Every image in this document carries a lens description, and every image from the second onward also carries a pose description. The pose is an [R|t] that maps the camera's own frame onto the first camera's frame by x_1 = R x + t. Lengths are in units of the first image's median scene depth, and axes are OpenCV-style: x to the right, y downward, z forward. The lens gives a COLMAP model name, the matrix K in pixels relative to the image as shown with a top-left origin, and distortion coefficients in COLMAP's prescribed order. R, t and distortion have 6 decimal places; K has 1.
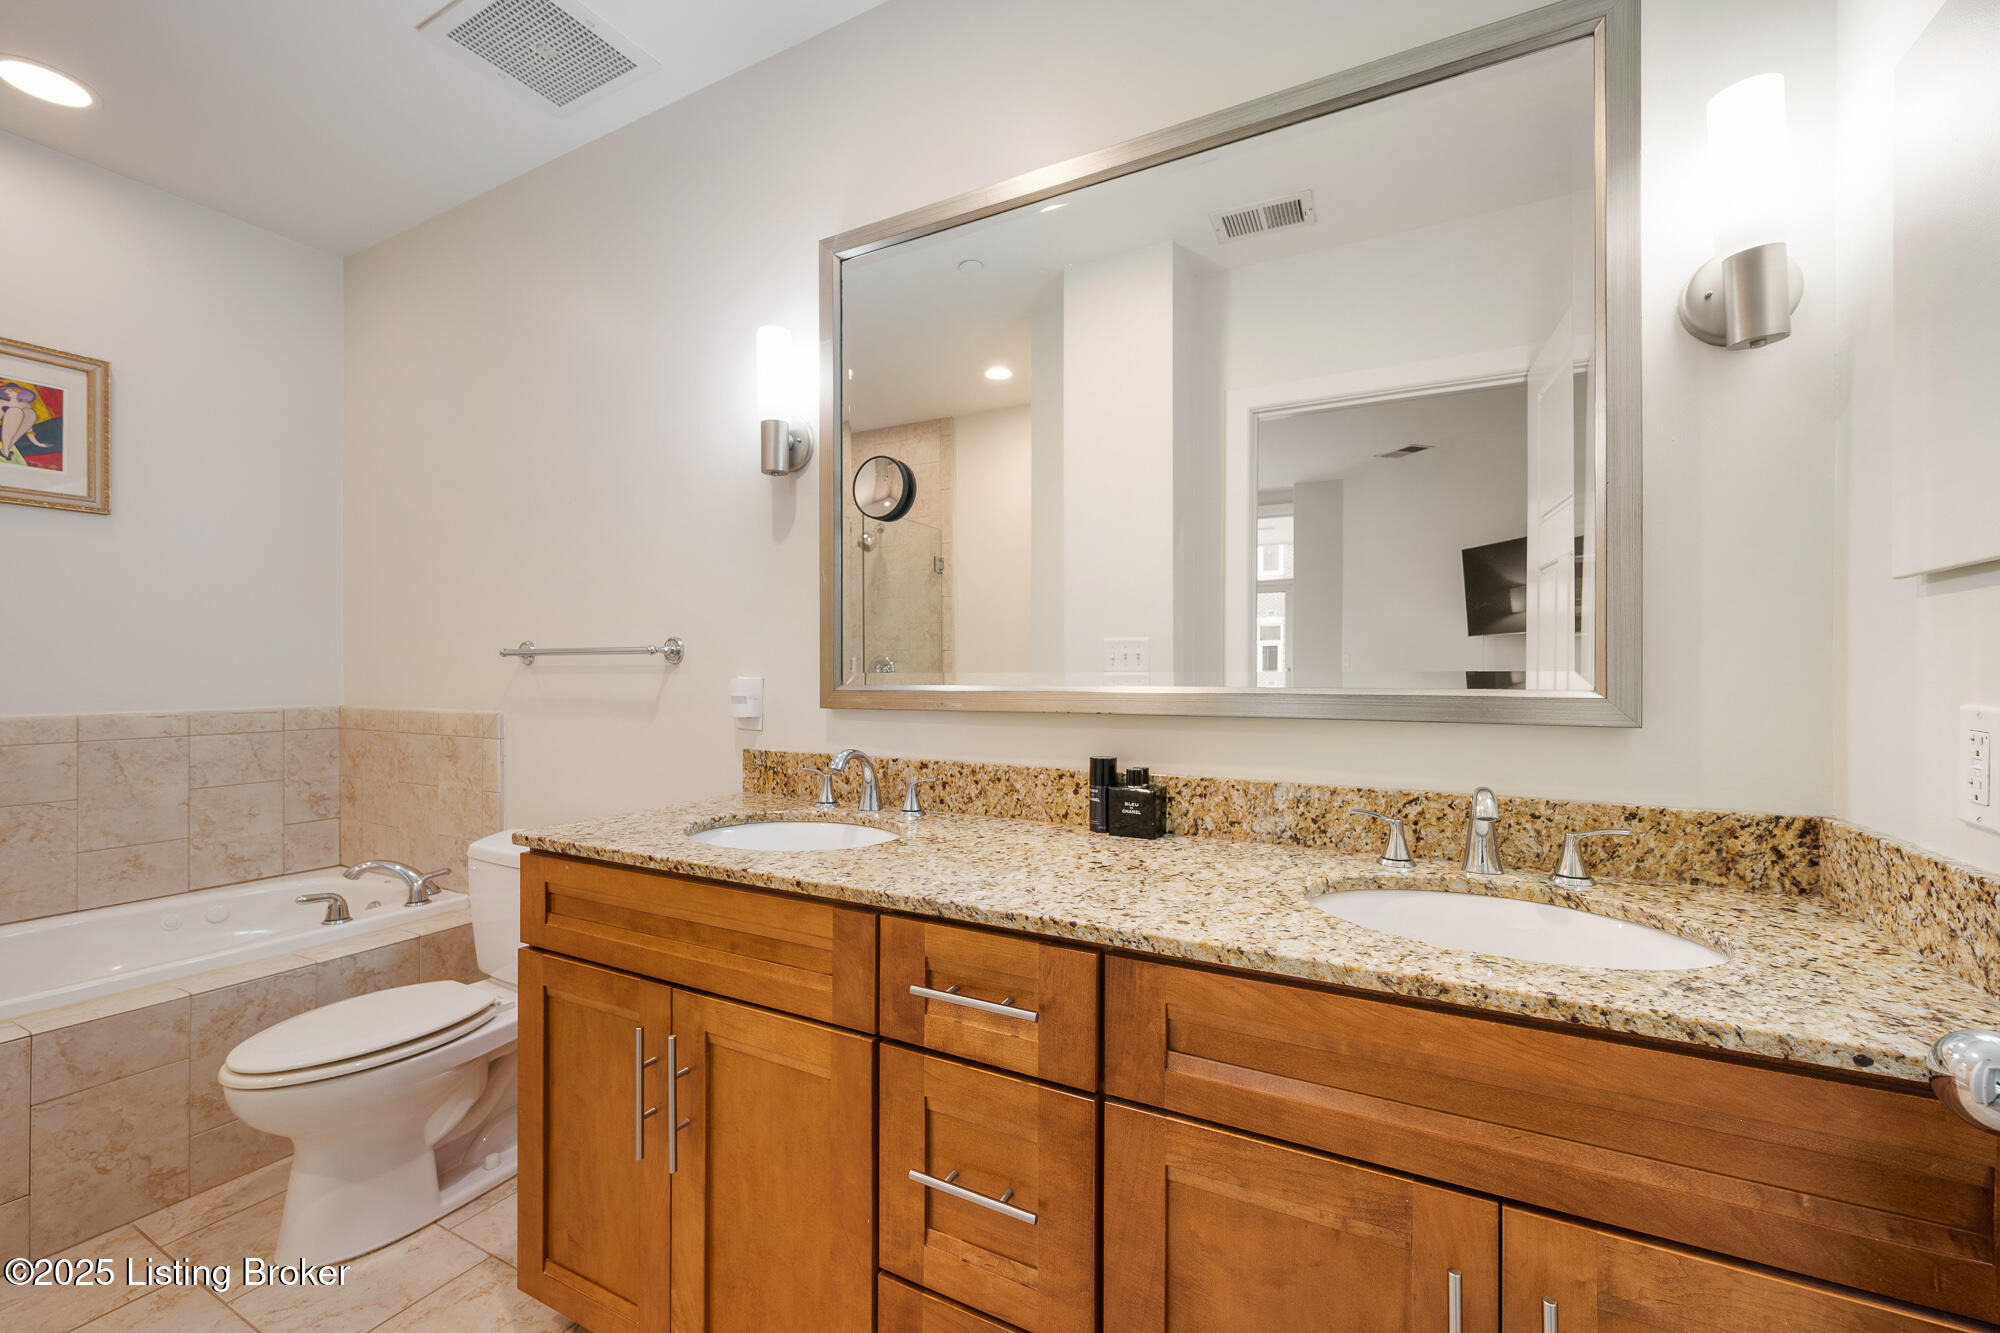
lens RADIAL K [[851.3, 0, 1006.3], [0, 851.3, 668.3], [0, 0, 1]] dist [-0.000241, 0.000022]
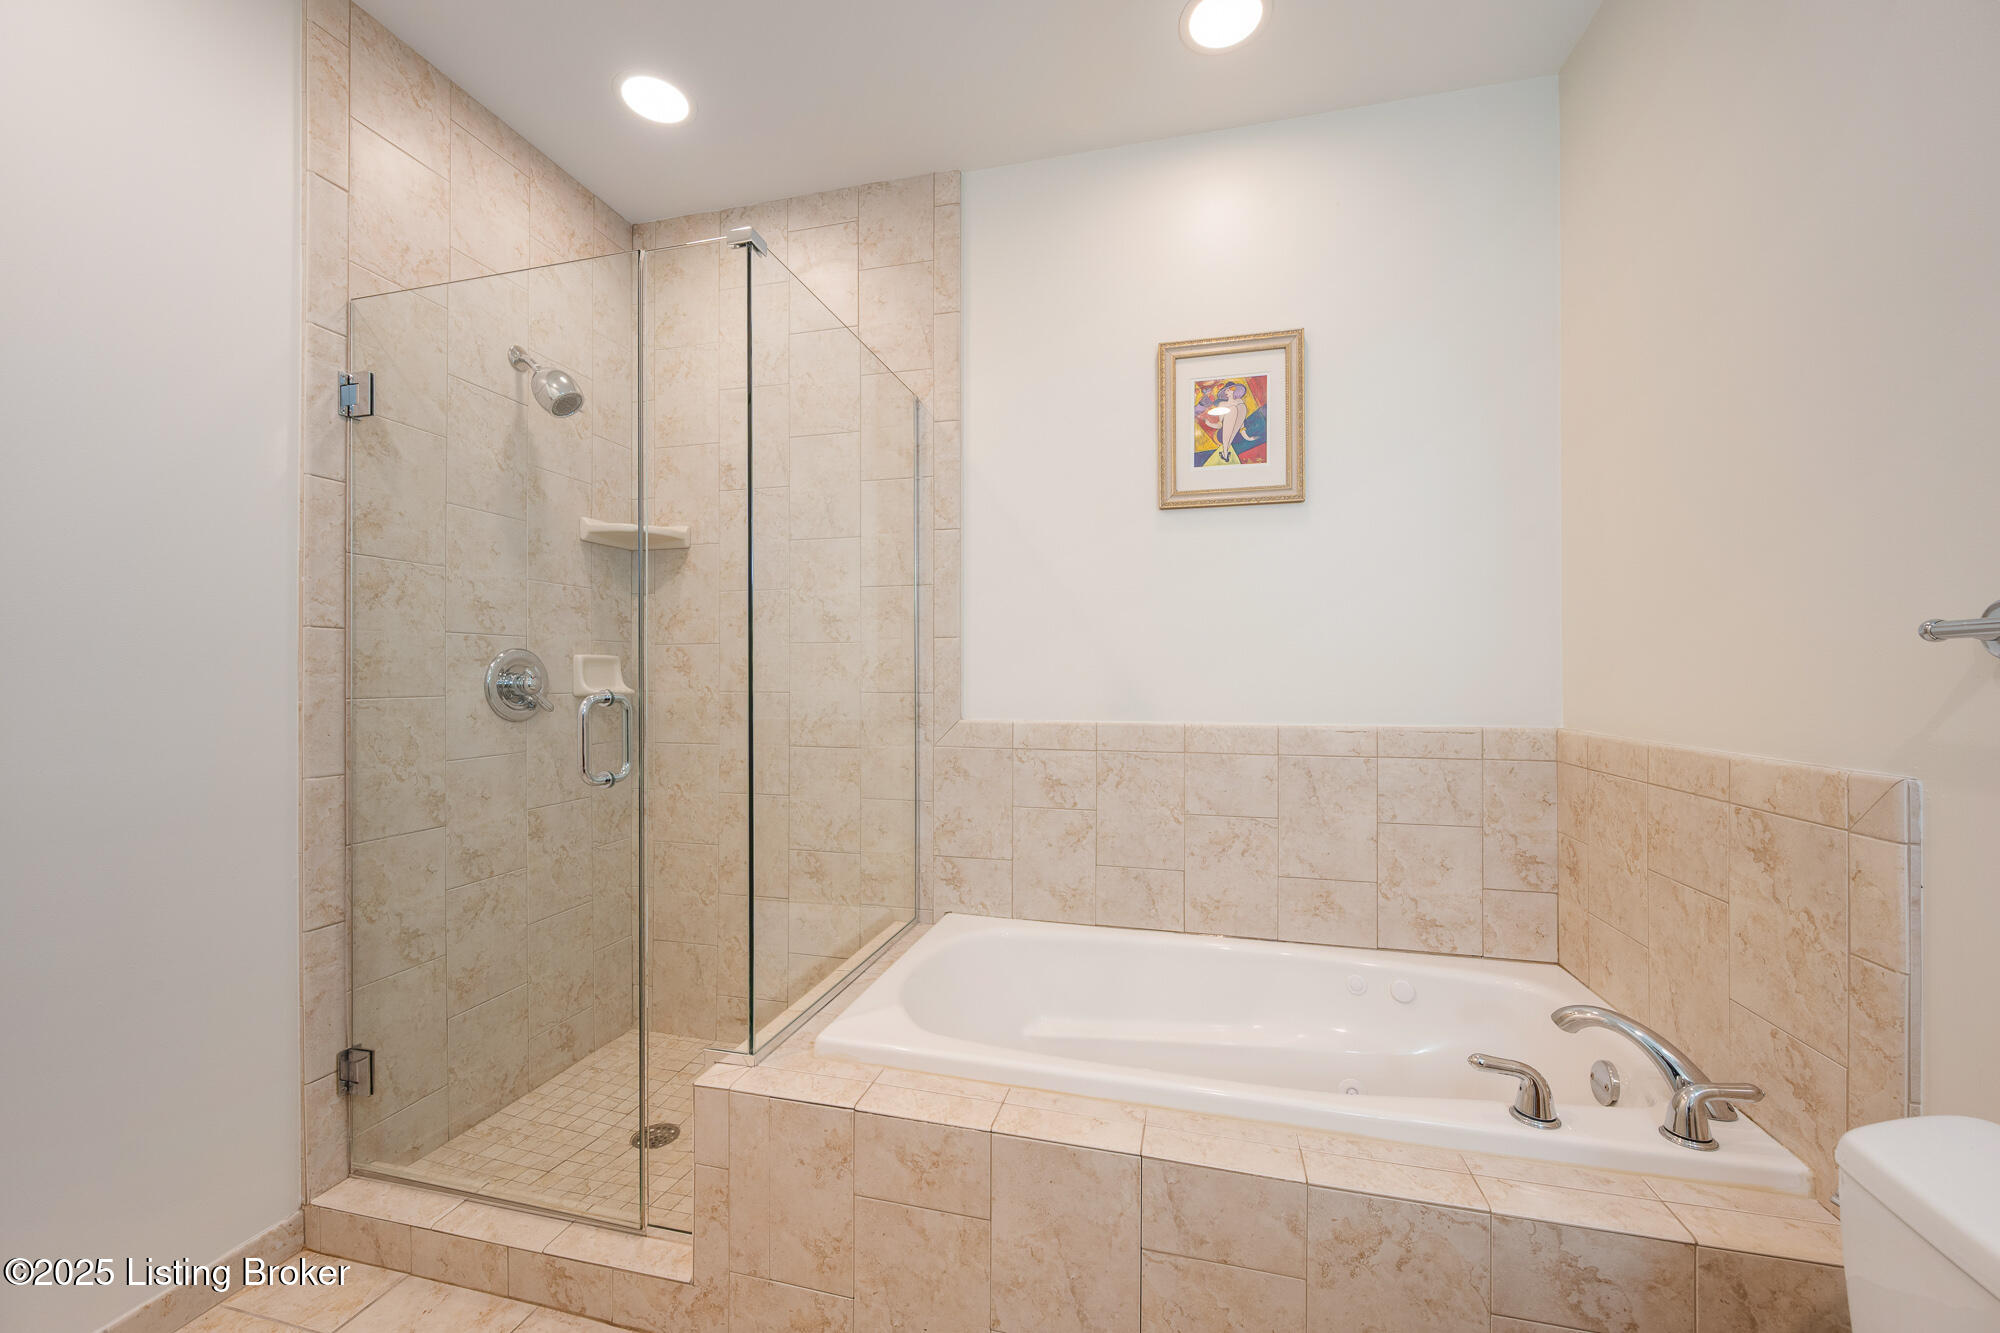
lens RADIAL K [[782.3, 0, 1006.3], [0, 782.3, 672.7], [0, 0, 1]] dist [-0.001826, 0.000270]
pose [[0.258807, -0.004832, -0.965917, -0.345345], [0.002010, 0.999988, -0.004463, 0.001540], [0.965927, -0.000787, 0.258813, 0.486283]]
